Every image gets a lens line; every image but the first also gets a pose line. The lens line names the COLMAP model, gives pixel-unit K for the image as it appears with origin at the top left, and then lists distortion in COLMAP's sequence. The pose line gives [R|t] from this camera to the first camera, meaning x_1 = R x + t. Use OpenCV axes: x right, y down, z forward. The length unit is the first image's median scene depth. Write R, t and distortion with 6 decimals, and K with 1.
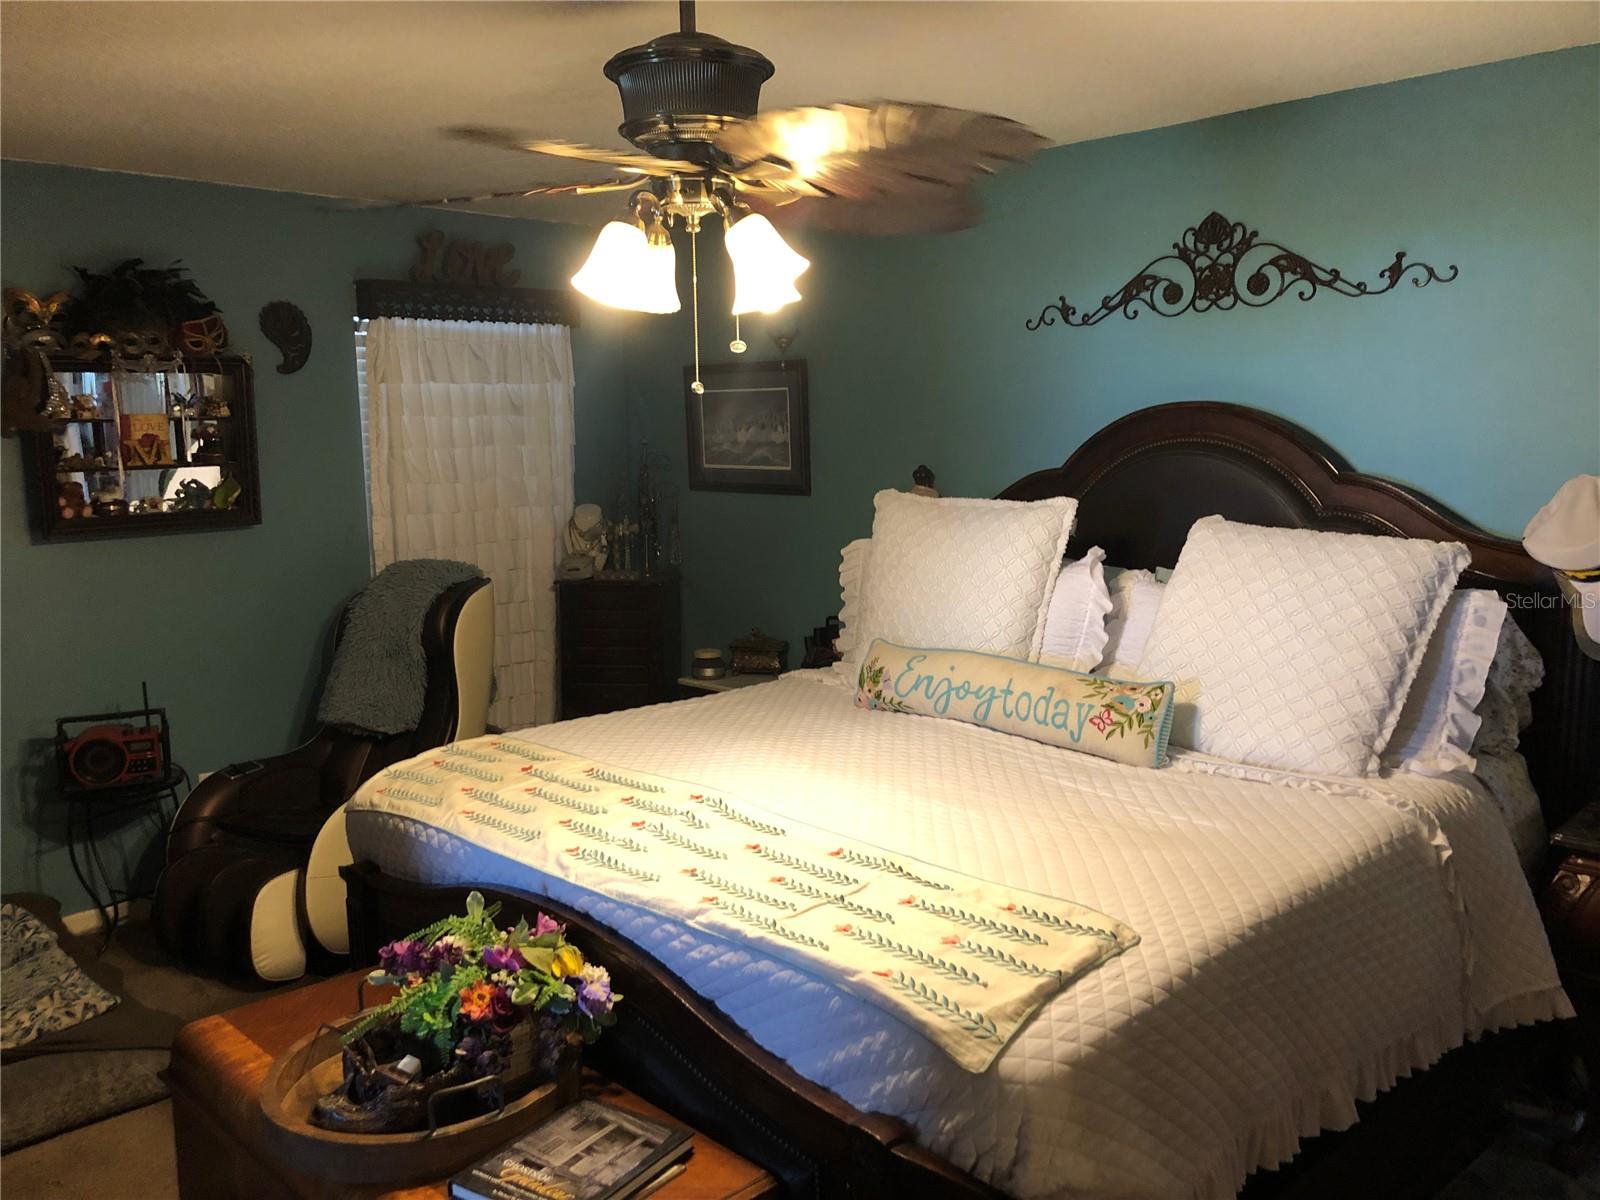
lens RADIAL K [[1302.5, 0, 797.8], [0, 1302.5, 596.0], [0, 0, 1]] dist [0.012462, -0.002274]
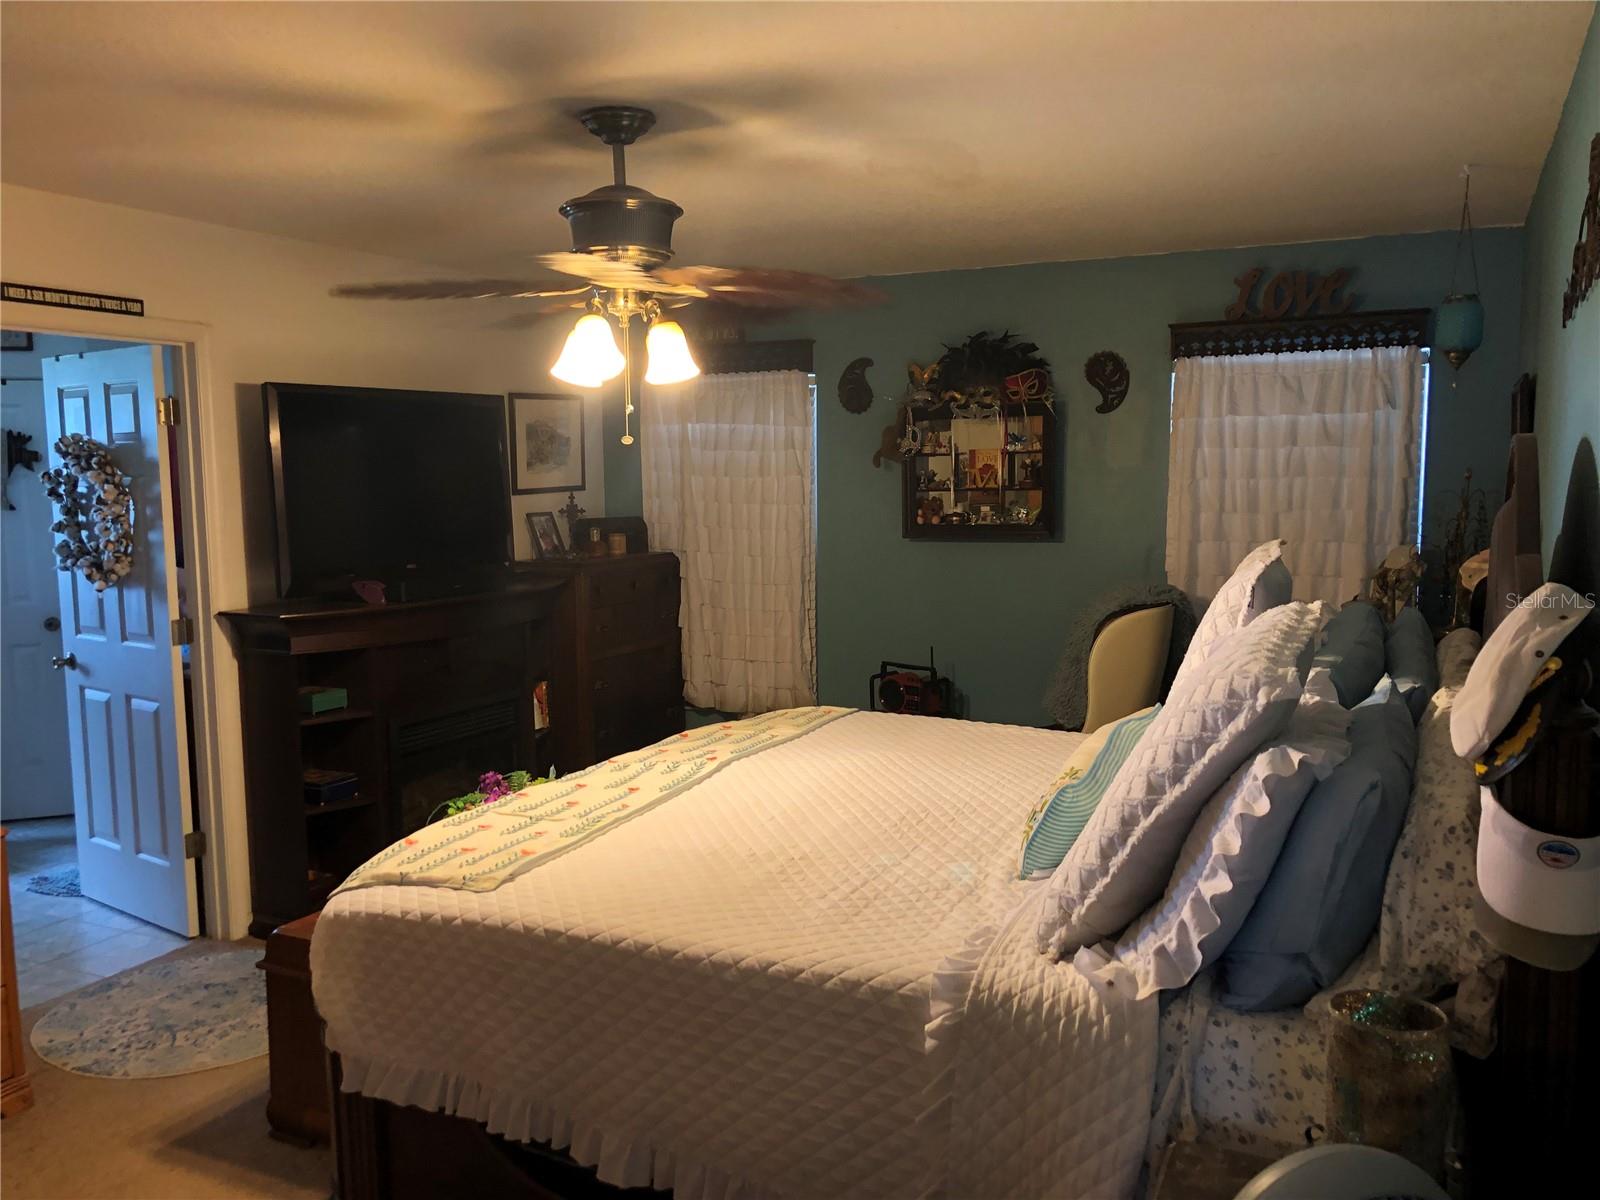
lens RADIAL K [[1302.5, 0, 798.2], [0, 1302.5, 606.7], [0, 0, 1]] dist [0.012462, -0.002274]
pose [[0.341027, 0.114053, -0.933109, 0.624627], [-0.118081, 0.989948, 0.077844, -0.056683], [0.932608, 0.083636, 0.351067, 0.345729]]
